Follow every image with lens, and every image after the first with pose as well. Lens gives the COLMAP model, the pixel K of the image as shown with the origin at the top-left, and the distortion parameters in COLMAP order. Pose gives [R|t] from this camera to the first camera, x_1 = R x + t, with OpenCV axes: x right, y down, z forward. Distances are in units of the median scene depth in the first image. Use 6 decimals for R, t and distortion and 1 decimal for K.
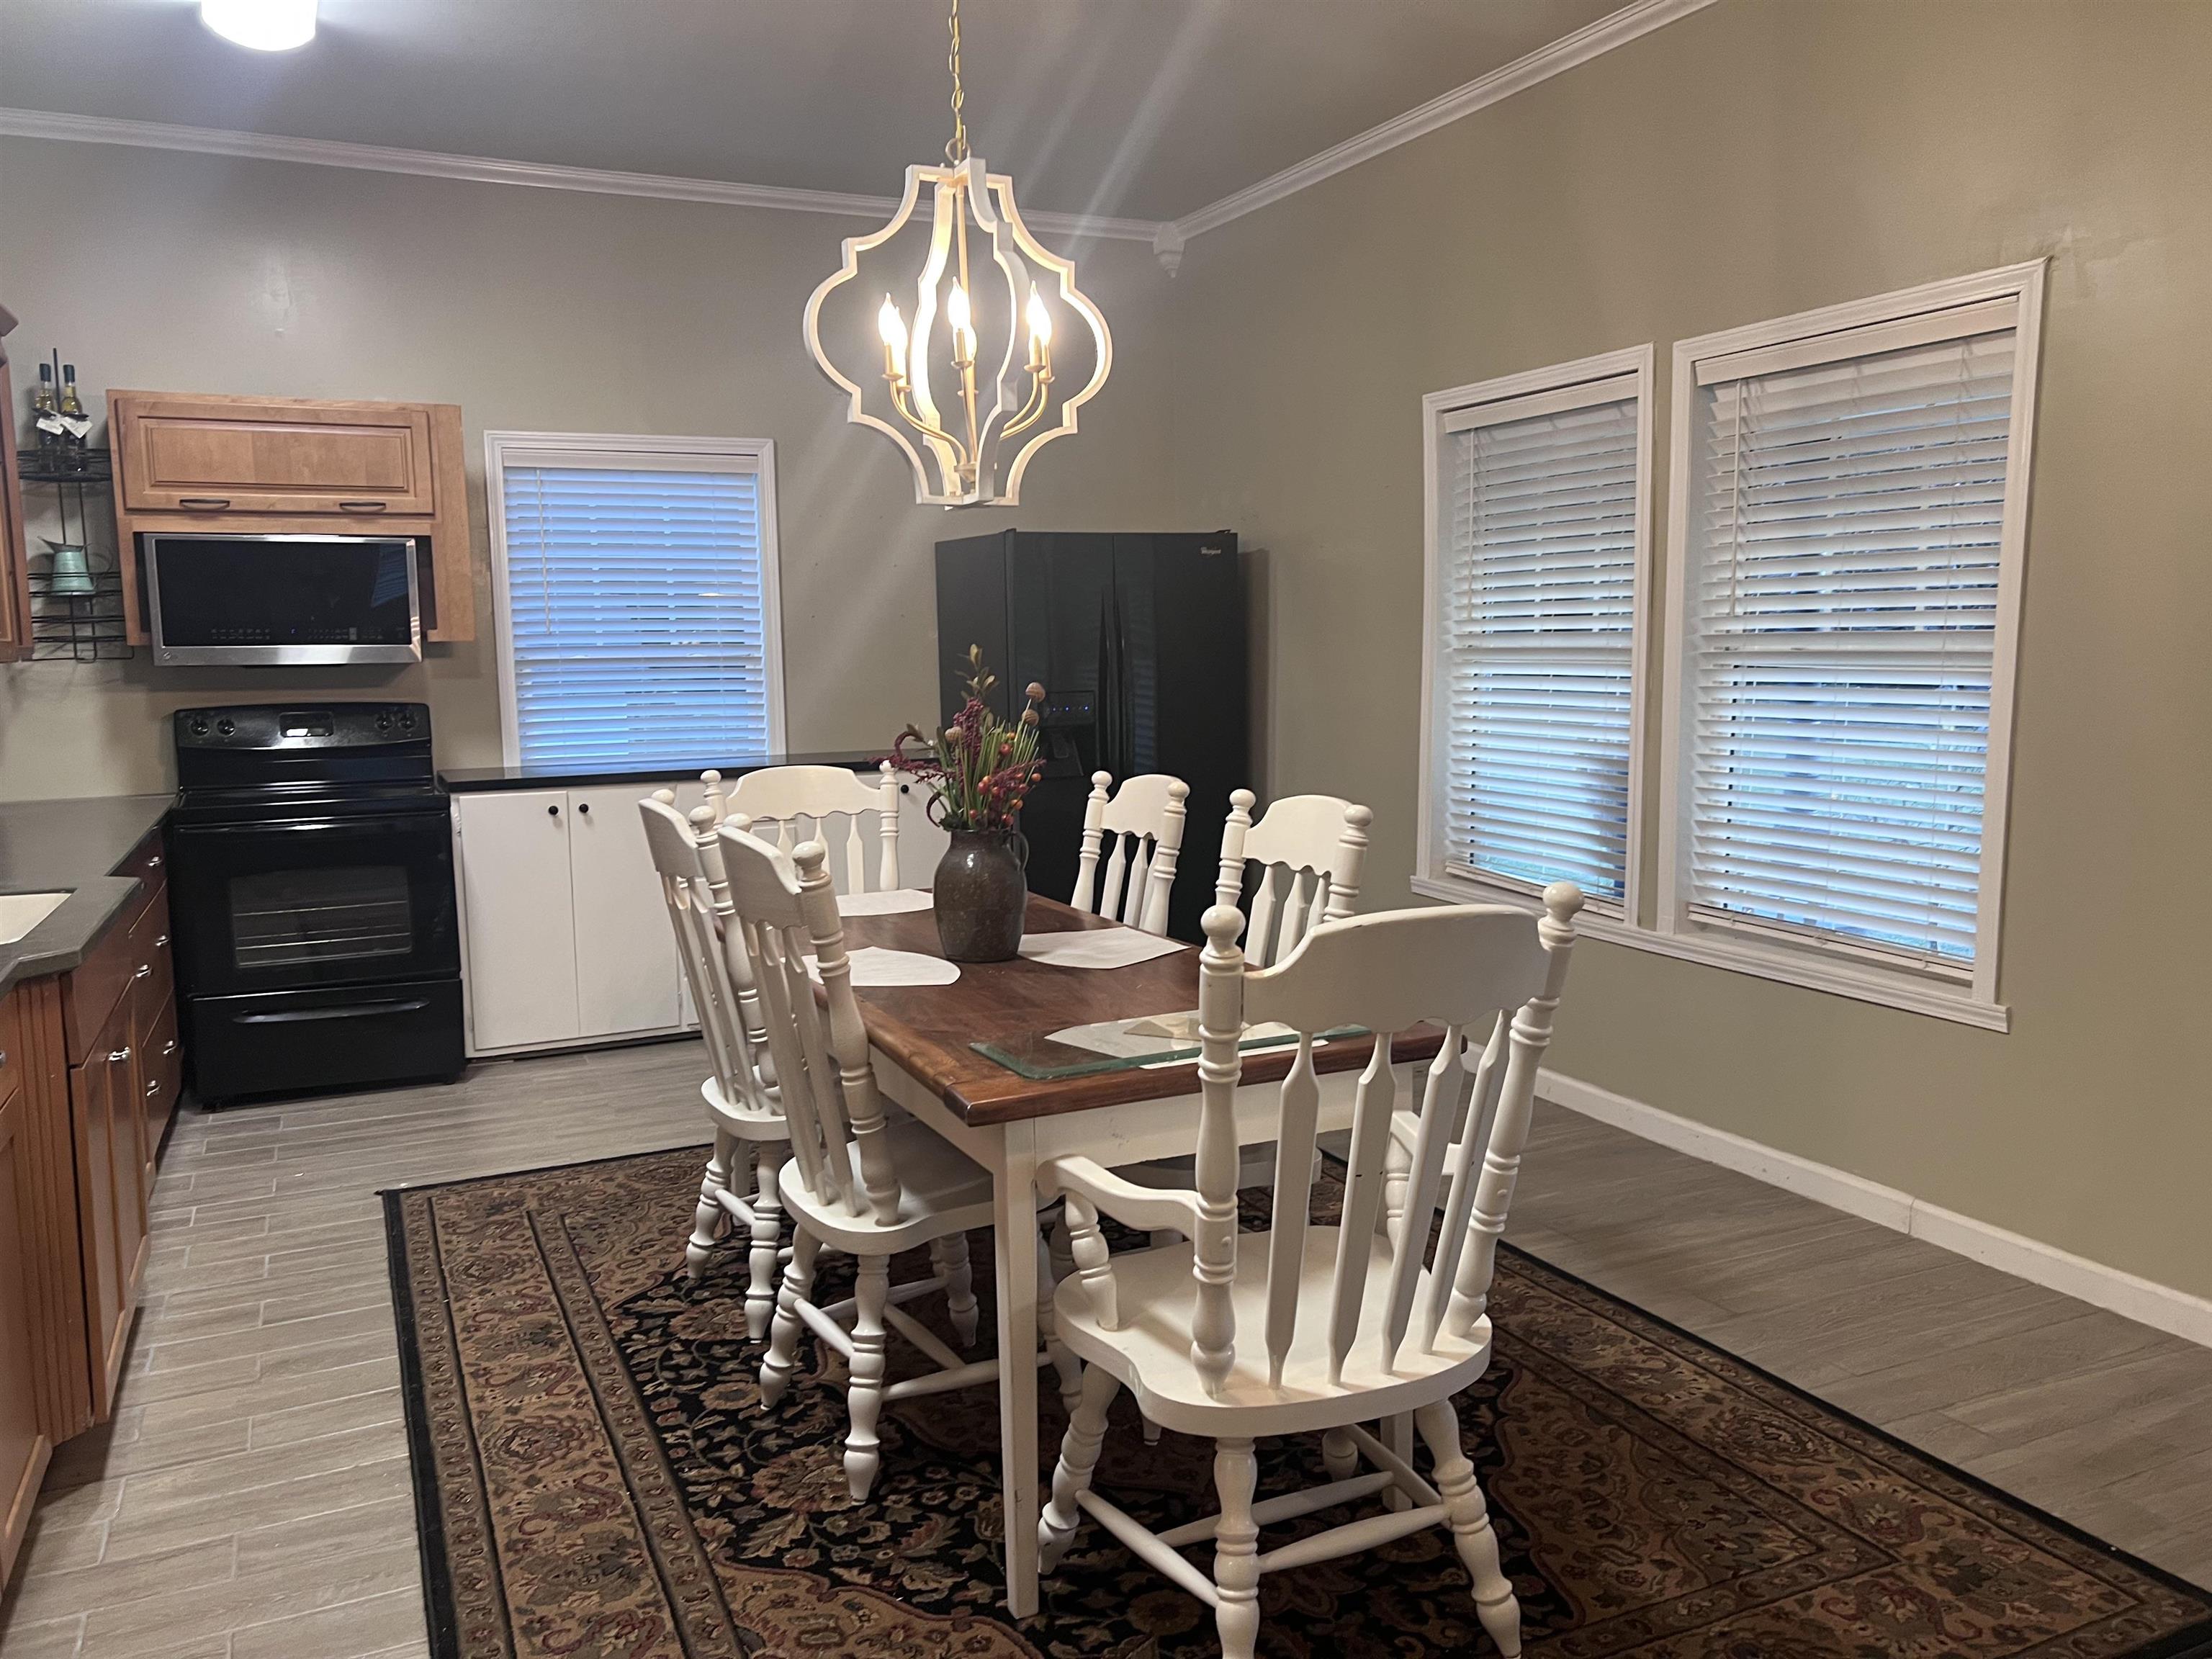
lens RADIAL K [[1666.6, 0, 1091.7], [0, 1666.6, 831.4], [0, 0, 1]] dist [0.062498, -0.080794]
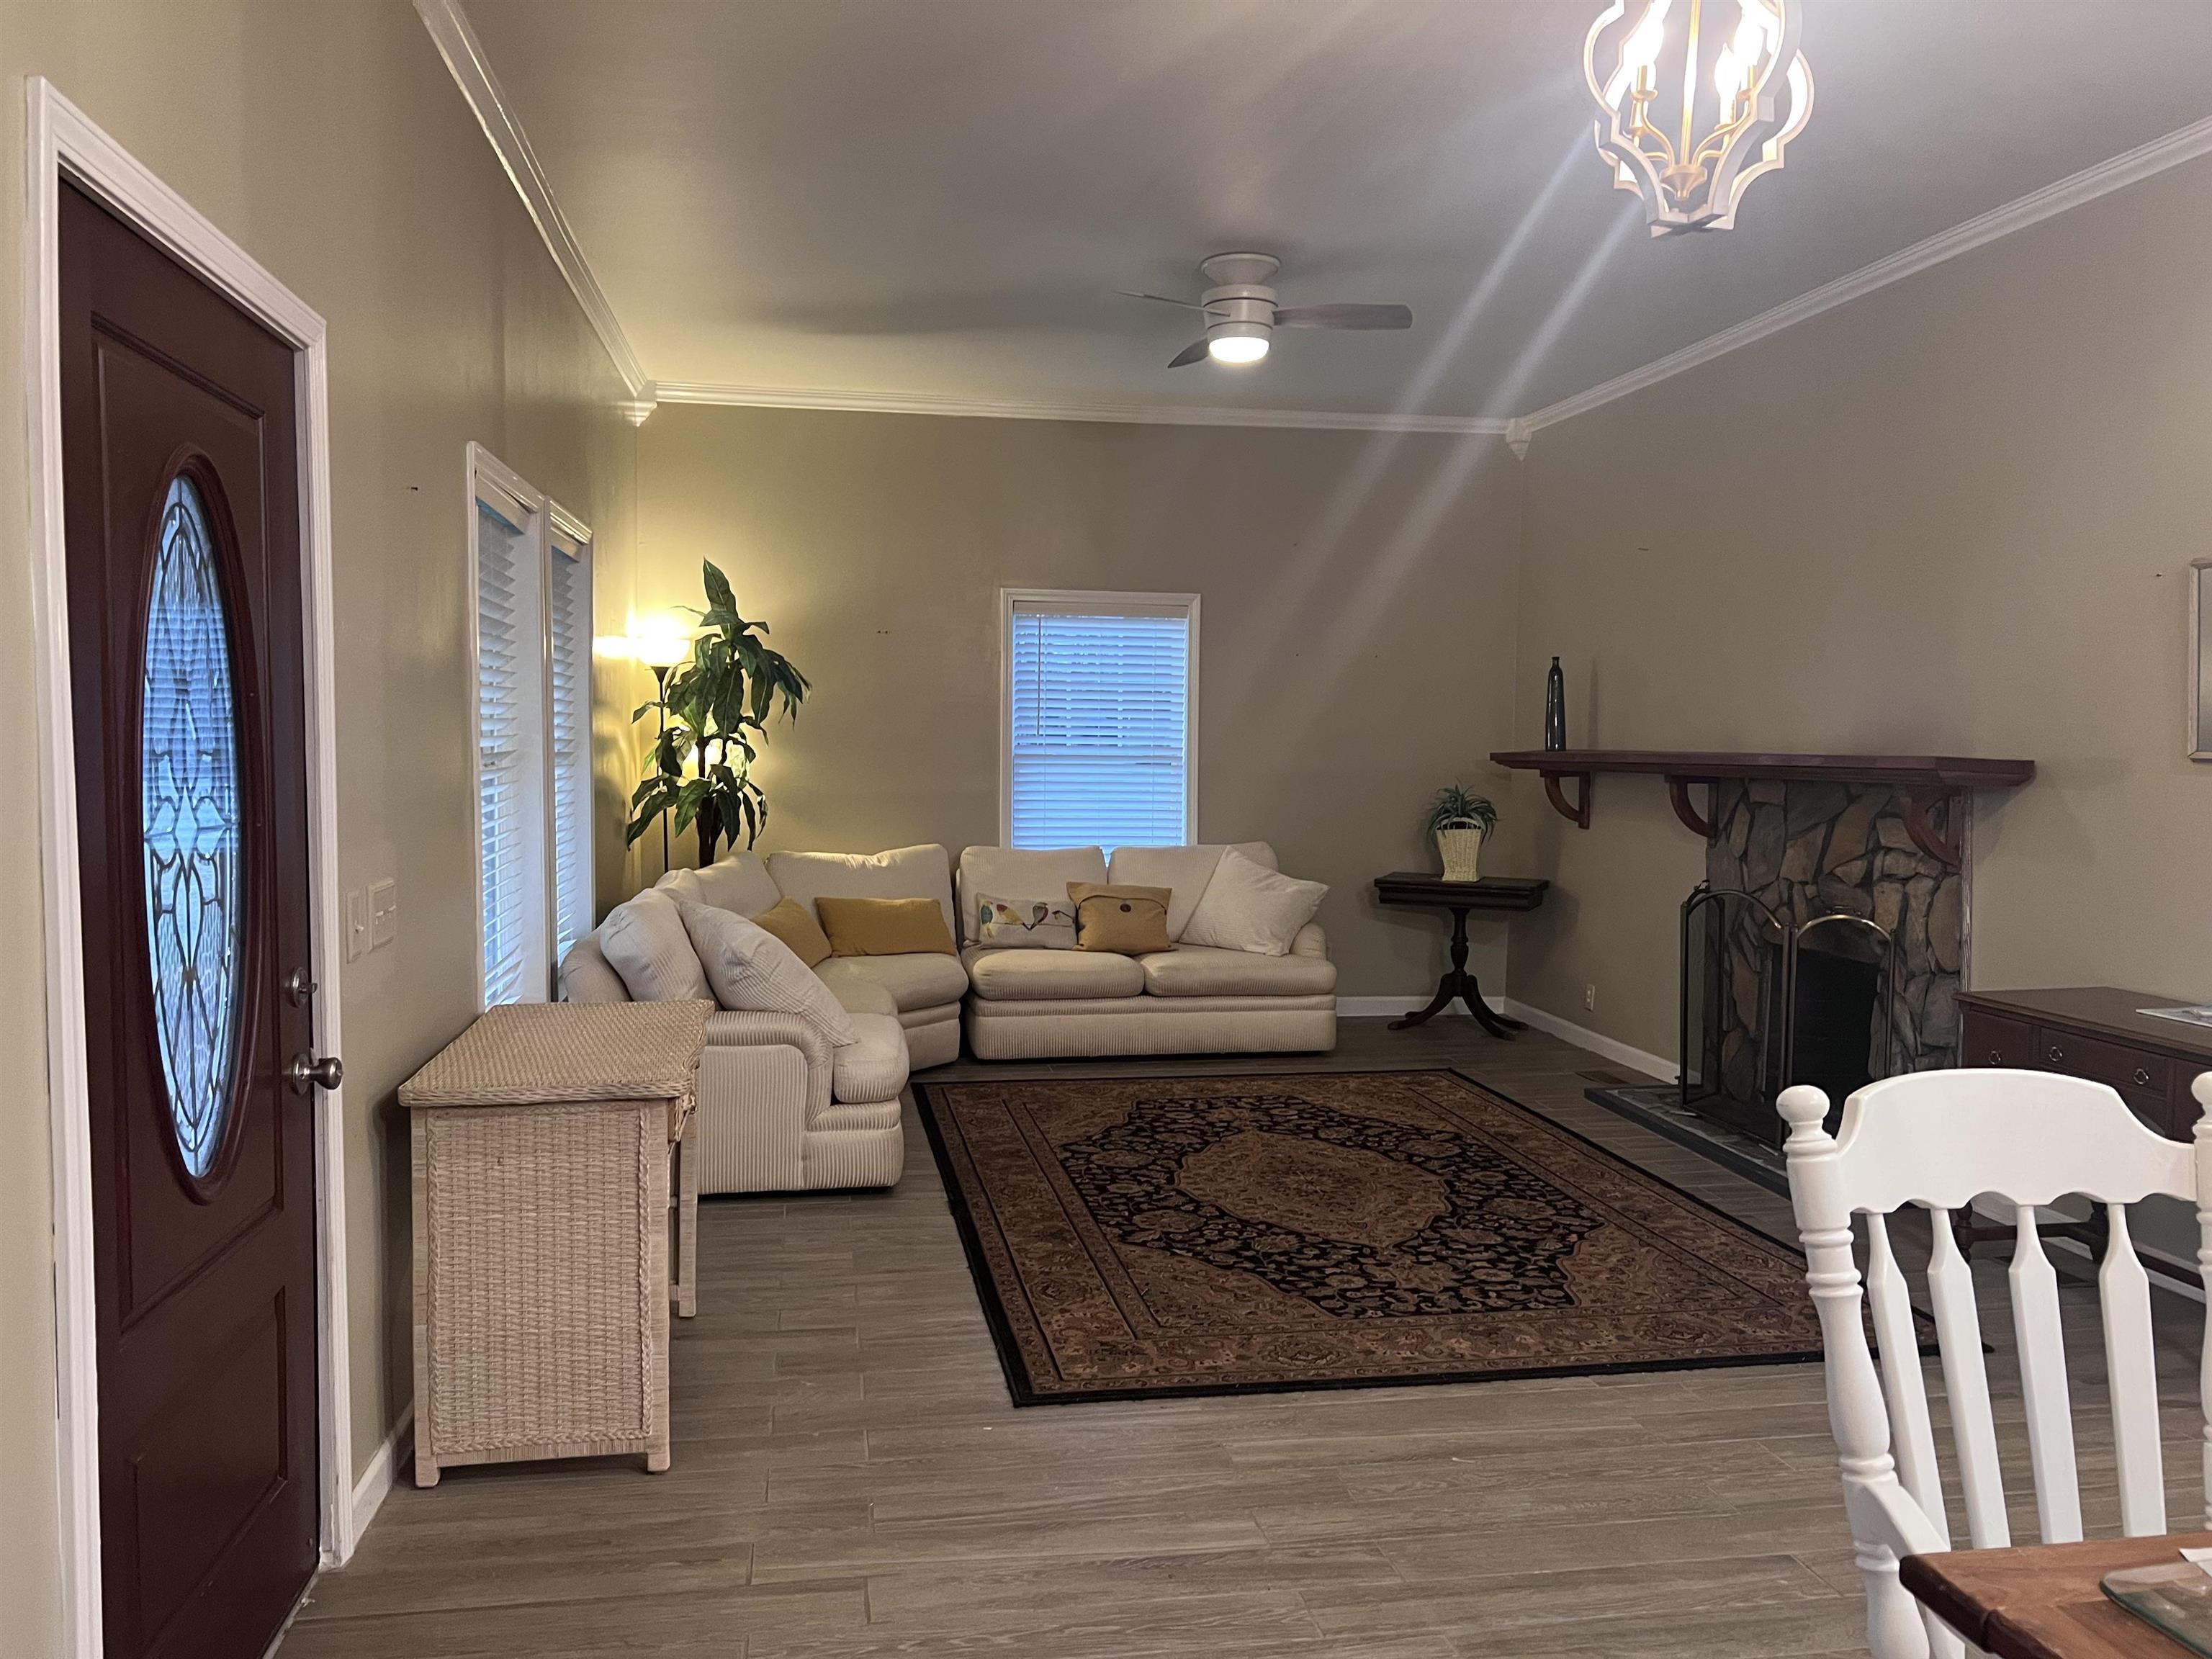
lens RADIAL K [[1666.6, 0, 1087.5], [0, 1666.6, 798.3], [0, 0, 1]] dist [0.062498, -0.080794]
pose [[-0.968362, 0.002369, 0.249538, -0.249835], [0.040376, 0.988267, 0.147301, -0.342156], [-0.246261, 0.152716, -0.957096, 2.785278]]
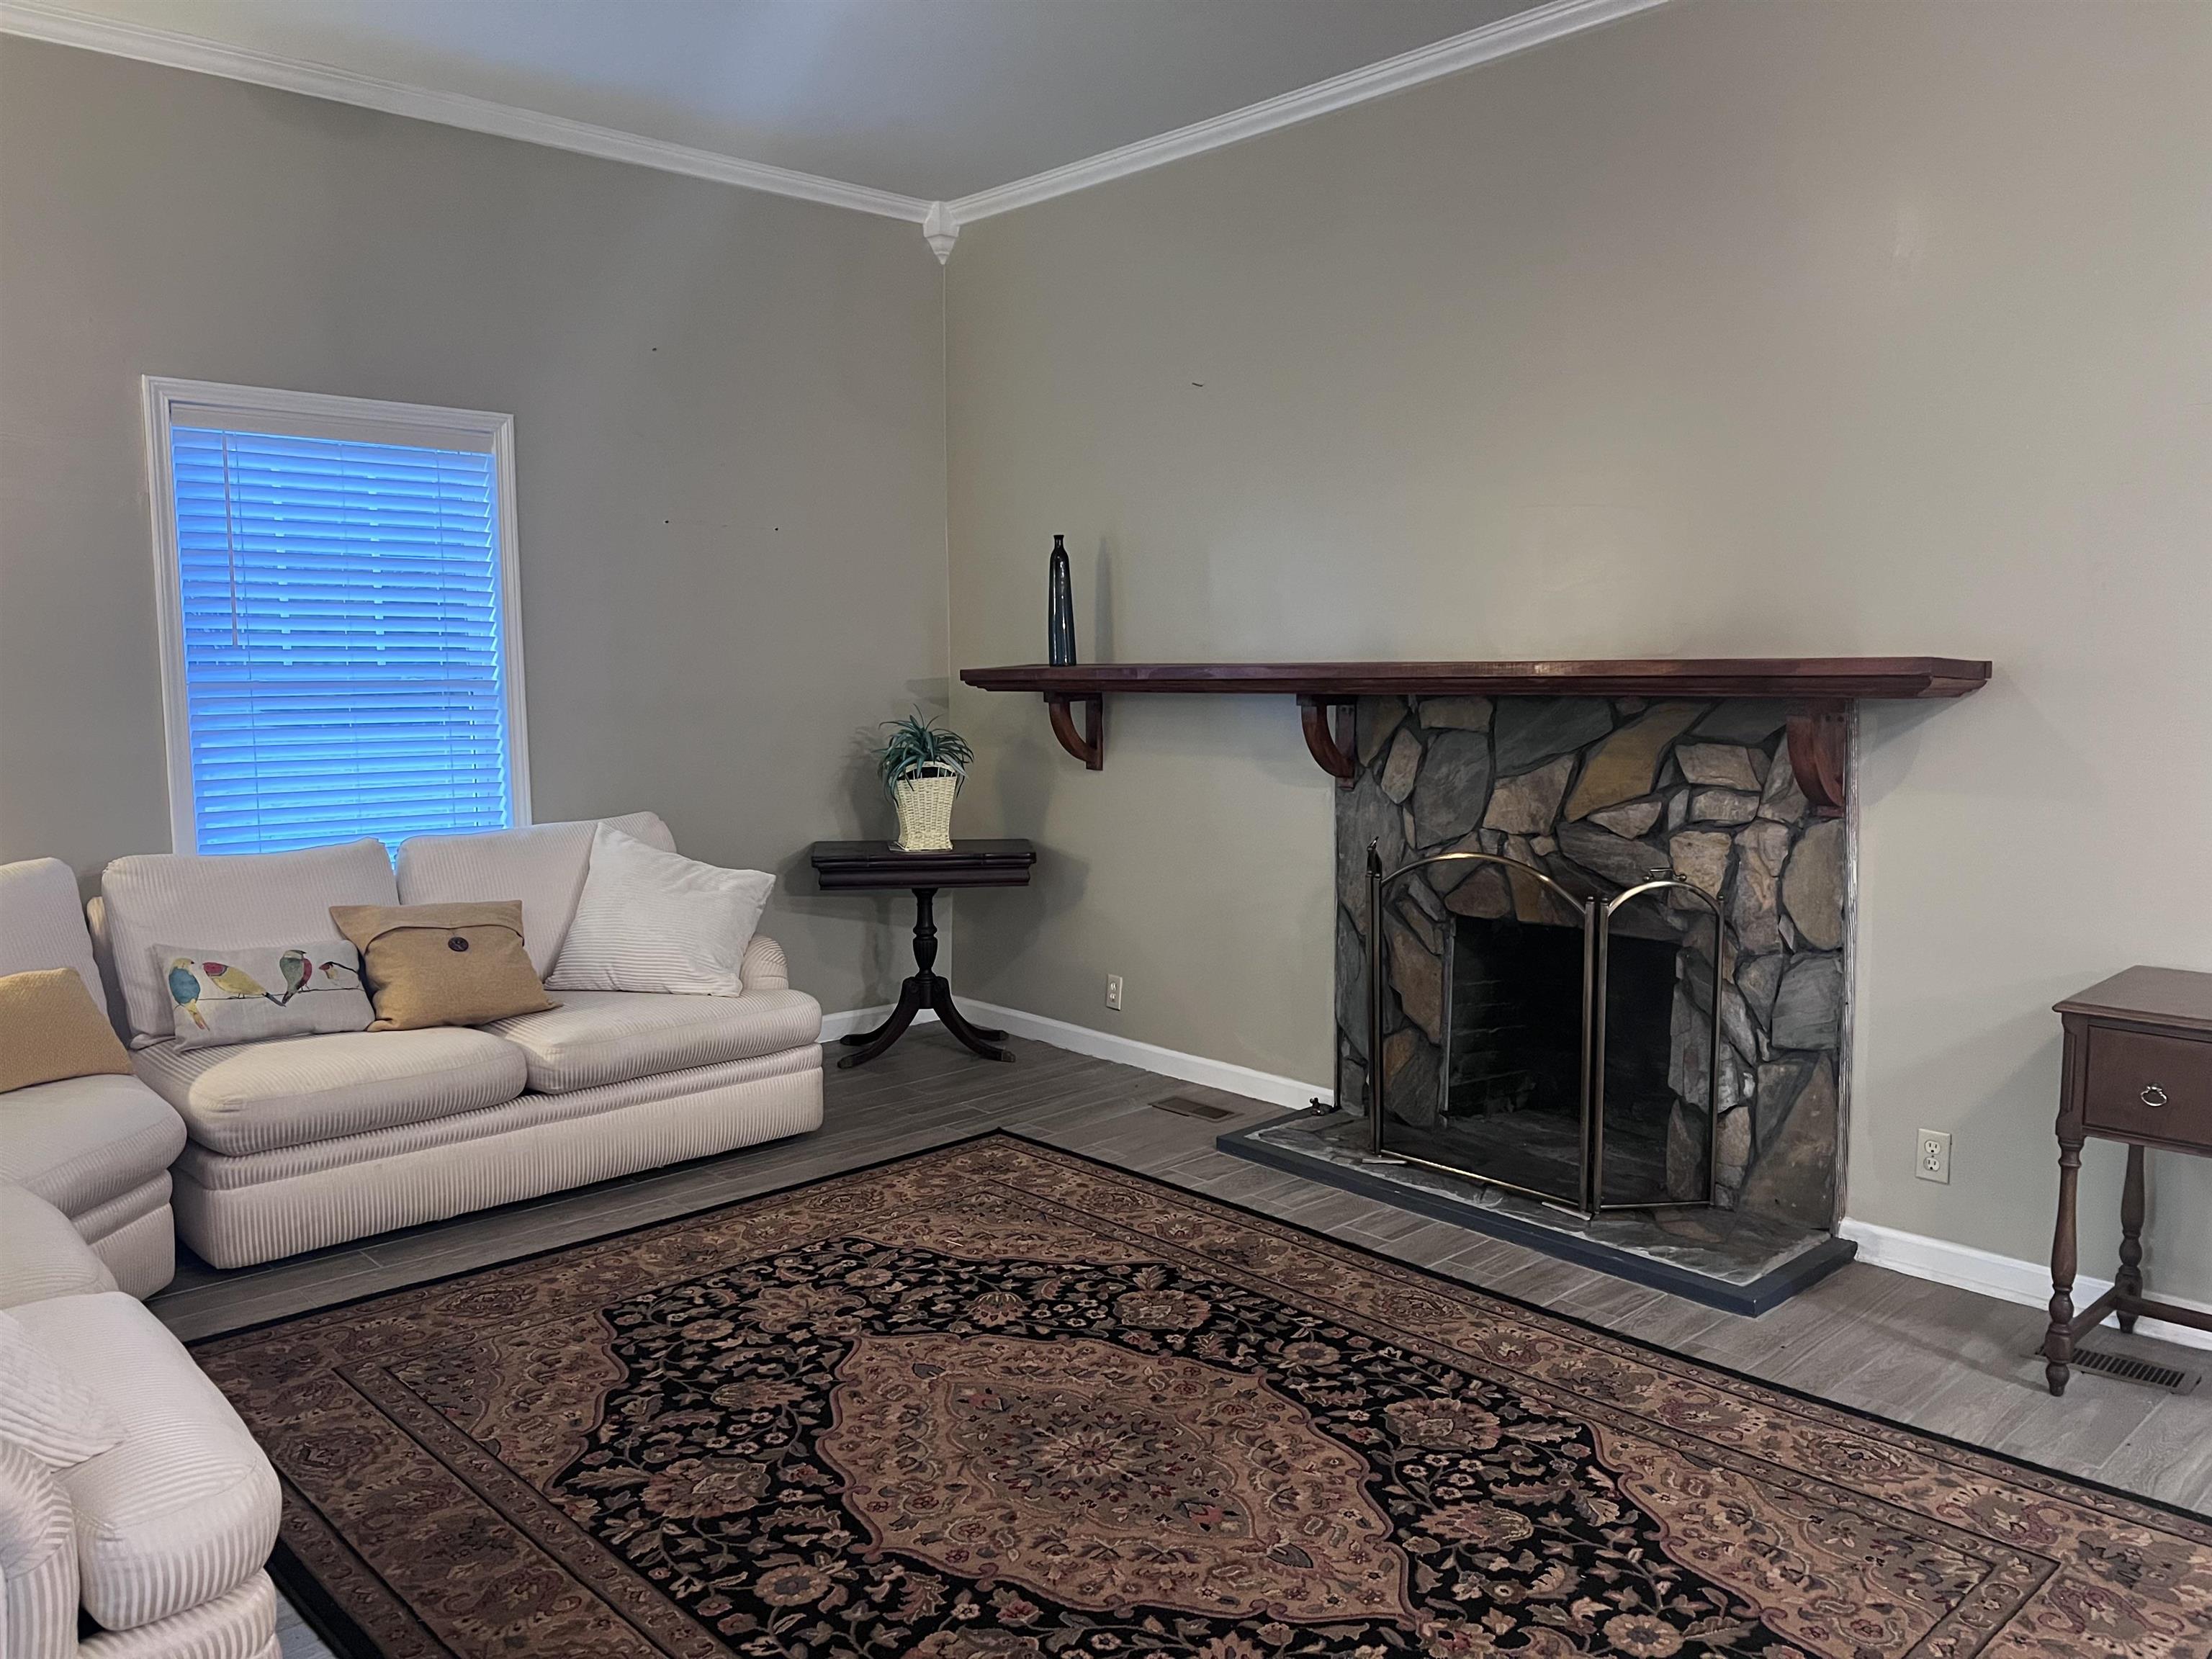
lens RADIAL K [[1666.6, 0, 1114.0], [0, 1666.6, 810.2], [0, 0, 1]] dist [0.062498, -0.080794]
pose [[-0.944010, 0.055065, -0.325288, 0.248521], [-0.015536, 0.977460, 0.210549, -0.241960], [0.329550, 0.203814, -0.921877, 1.923996]]
